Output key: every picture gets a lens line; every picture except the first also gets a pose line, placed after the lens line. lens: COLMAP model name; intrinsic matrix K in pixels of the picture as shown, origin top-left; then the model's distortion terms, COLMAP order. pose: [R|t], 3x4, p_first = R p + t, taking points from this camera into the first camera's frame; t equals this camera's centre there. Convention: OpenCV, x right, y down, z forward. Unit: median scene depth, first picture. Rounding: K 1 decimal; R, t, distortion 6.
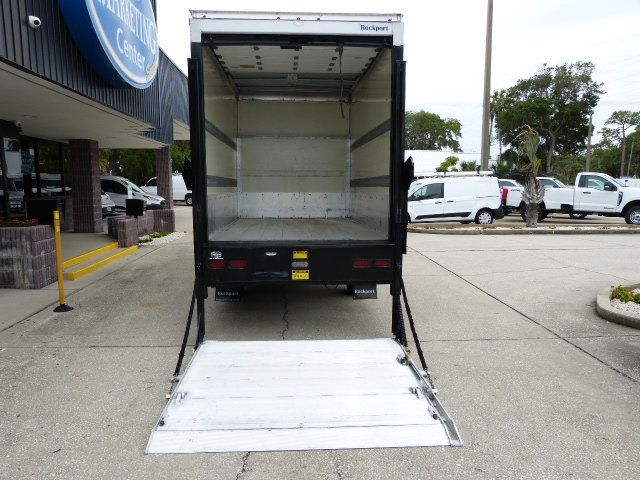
lens RADIAL K [[478.0, 0, 317.5], [0, 478.0, 243.5], [0, 0, 1]] dist [-0.029260, 0.008473]
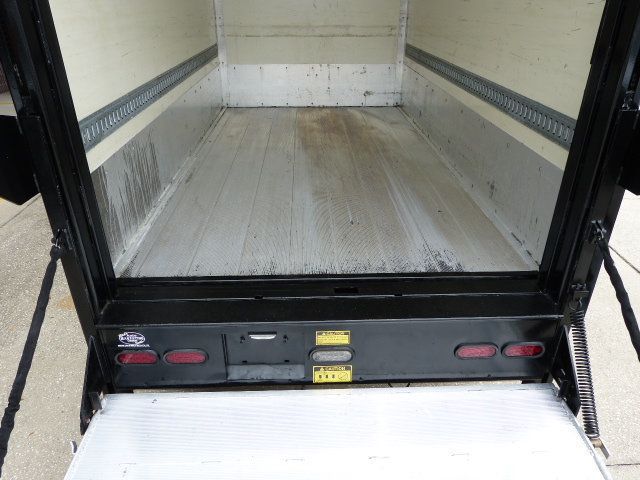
lens RADIAL K [[478.0, 0, 317.5], [0, 478.0, 243.5], [0, 0, 1]] dist [-0.029260, 0.008473]
pose [[0.999467, 0.012898, -0.029973, -0.025938], [-0.001398, 0.934644, 0.355581, -0.136263], [0.032601, -0.355350, 0.934165, 0.436386]]
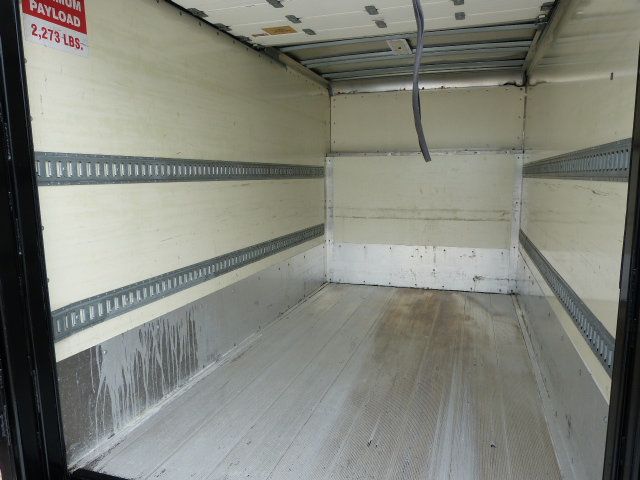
lens RADIAL K [[478.0, 0, 317.5], [0, 478.0, 243.5], [0, 0, 1]] dist [-0.029260, 0.008473]
pose [[0.928939, 0.043239, -0.367699, 0.067600], [-0.034414, 0.998941, 0.030526, -0.154228], [0.368629, -0.015703, 0.929444, 0.504395]]
